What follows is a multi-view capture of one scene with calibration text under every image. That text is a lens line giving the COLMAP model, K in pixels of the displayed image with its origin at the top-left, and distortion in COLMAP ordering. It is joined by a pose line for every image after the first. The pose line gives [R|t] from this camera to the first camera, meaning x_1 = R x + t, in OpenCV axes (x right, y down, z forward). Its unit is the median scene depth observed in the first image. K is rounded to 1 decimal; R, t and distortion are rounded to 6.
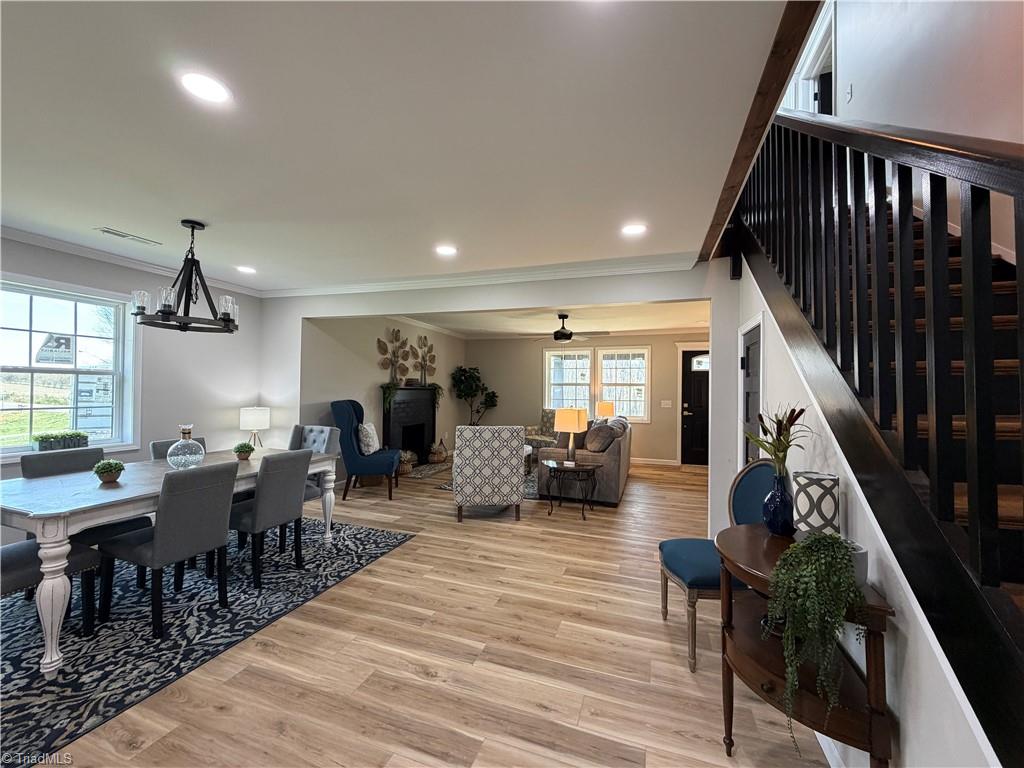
lens RADIAL K [[409.1, 0, 511.9], [0, 409.1, 383.8], [0, 0, 1]] dist [-0.002513, 0.000296]
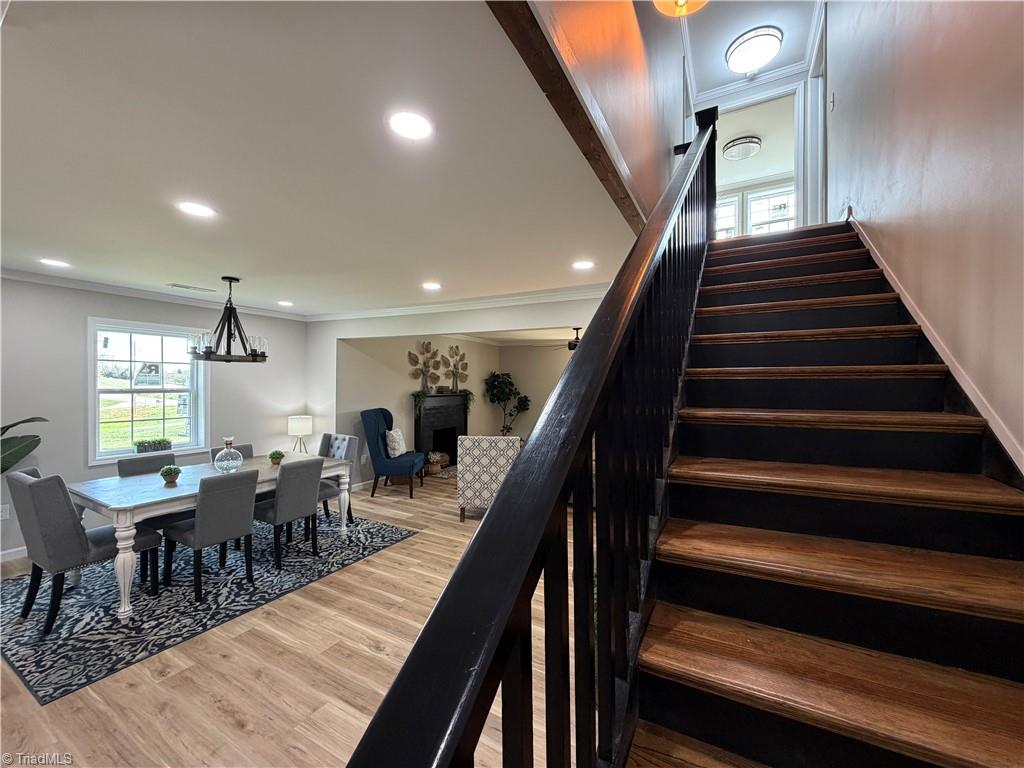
lens RADIAL K [[409.1, 0, 511.0], [0, 409.1, 383.3], [0, 0, 1]] dist [-0.002513, 0.000296]
pose [[0.985890, -0.005251, -0.167309, 0.282721], [0.007248, 0.999910, 0.011323, -0.075534], [0.167235, -0.012376, 0.985839, -0.104937]]
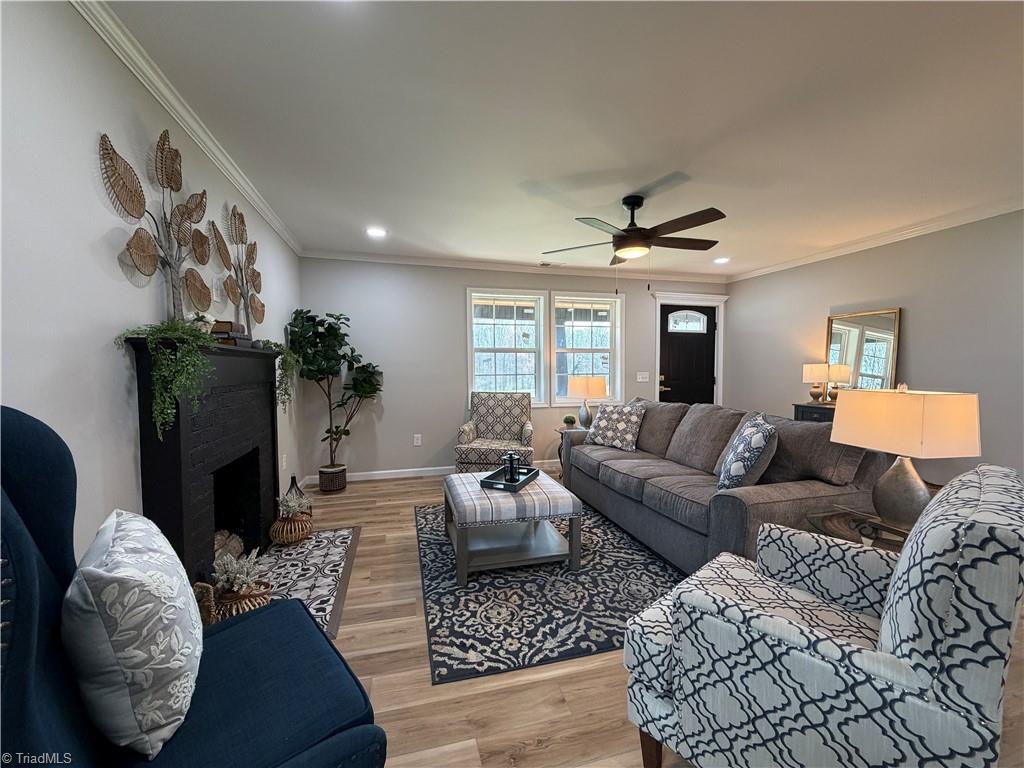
lens RADIAL K [[409.1, 0, 513.6], [0, 409.1, 385.9], [0, 0, 1]] dist [-0.002513, 0.000296]
pose [[0.821703, -0.042121, 0.568357, -0.586109], [0.006918, 0.997929, 0.063955, 0.045774], [-0.569873, -0.048620, 0.820293, 1.429412]]
